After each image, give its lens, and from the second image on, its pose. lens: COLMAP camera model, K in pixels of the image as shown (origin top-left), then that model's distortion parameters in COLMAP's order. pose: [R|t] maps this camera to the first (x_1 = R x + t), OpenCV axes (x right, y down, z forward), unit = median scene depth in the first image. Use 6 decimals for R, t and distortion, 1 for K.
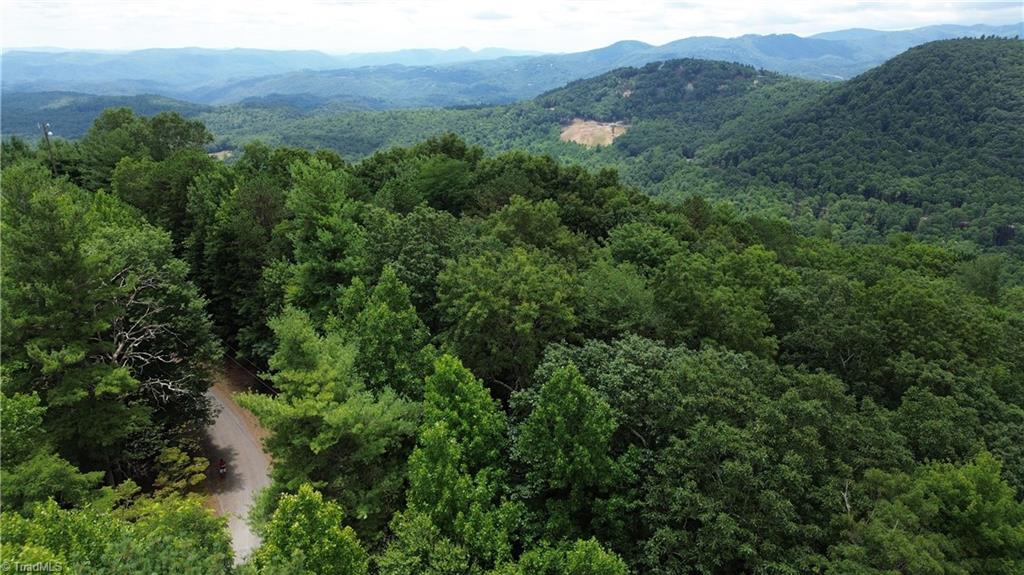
lens RADIAL K [[725.1, 0, 514.9], [0, 725.1, 288.2], [0, 0, 1]] dist [0.076754, -0.076529]
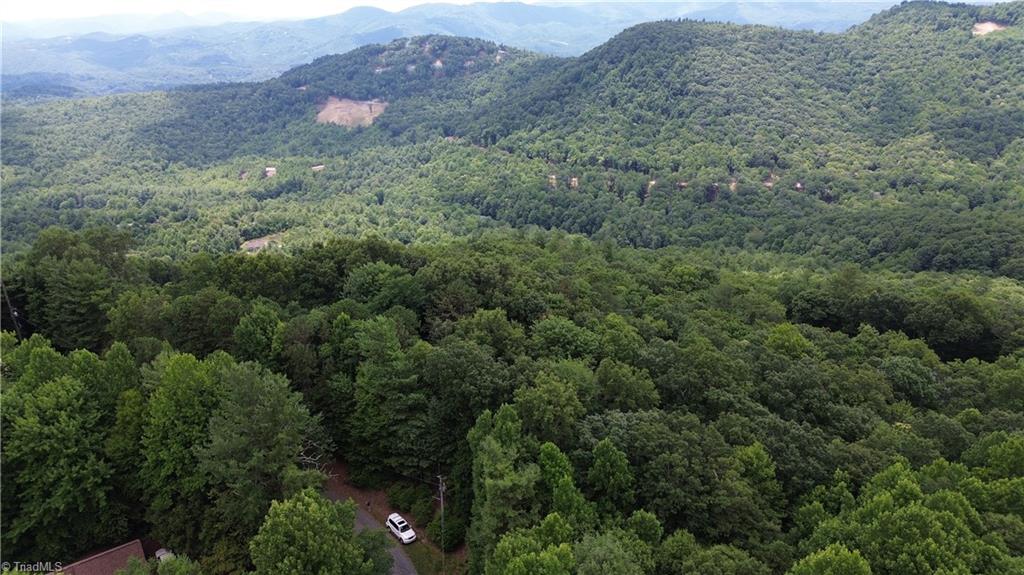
lens RADIAL K [[725.1, 0, 514.9], [0, 725.1, 288.2], [0, 0, 1]] dist [0.076754, -0.076529]
pose [[0.943127, -0.122599, 0.308999, -0.035763], [0.108899, 0.992163, 0.061272, -0.022757], [-0.314090, -0.024138, 0.949086, -0.046328]]
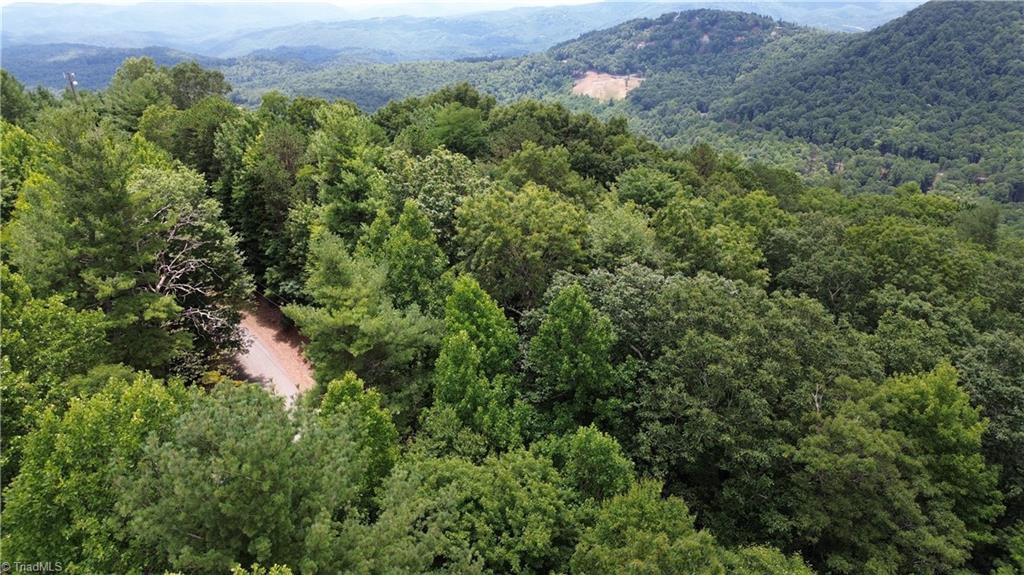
lens RADIAL K [[725.1, 0, 514.9], [0, 725.1, 288.2], [0, 0, 1]] dist [0.076754, -0.076529]
pose [[0.999880, 0.004955, -0.014661, -0.000052], [-0.004078, 0.998233, 0.059280, 0.001863], [0.014929, -0.059213, 0.998134, -0.005133]]
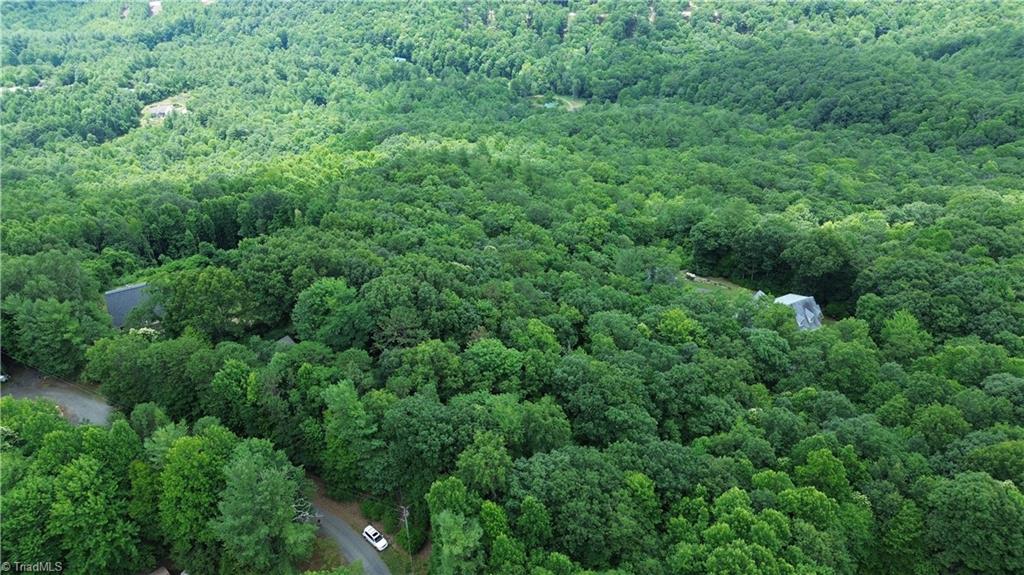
lens RADIAL K [[725.1, 0, 514.9], [0, 725.1, 288.2], [0, 0, 1]] dist [0.076754, -0.076529]
pose [[0.898713, -0.258186, 0.354479, -0.035825], [0.143544, 0.936983, 0.318525, -0.072544], [-0.414379, -0.235379, 0.879139, -0.063400]]
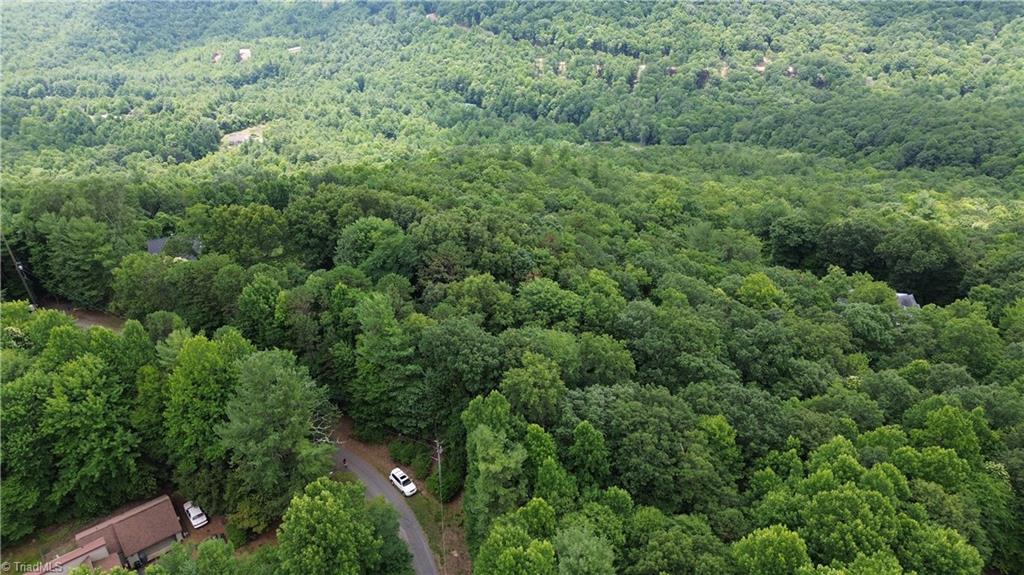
lens RADIAL K [[725.1, 0, 514.9], [0, 725.1, 288.2], [0, 0, 1]] dist [0.076754, -0.076529]
pose [[0.936495, -0.179873, 0.301036, -0.035836], [0.113647, 0.967775, 0.224712, -0.040474], [-0.331755, -0.176230, 0.926759, -0.052345]]
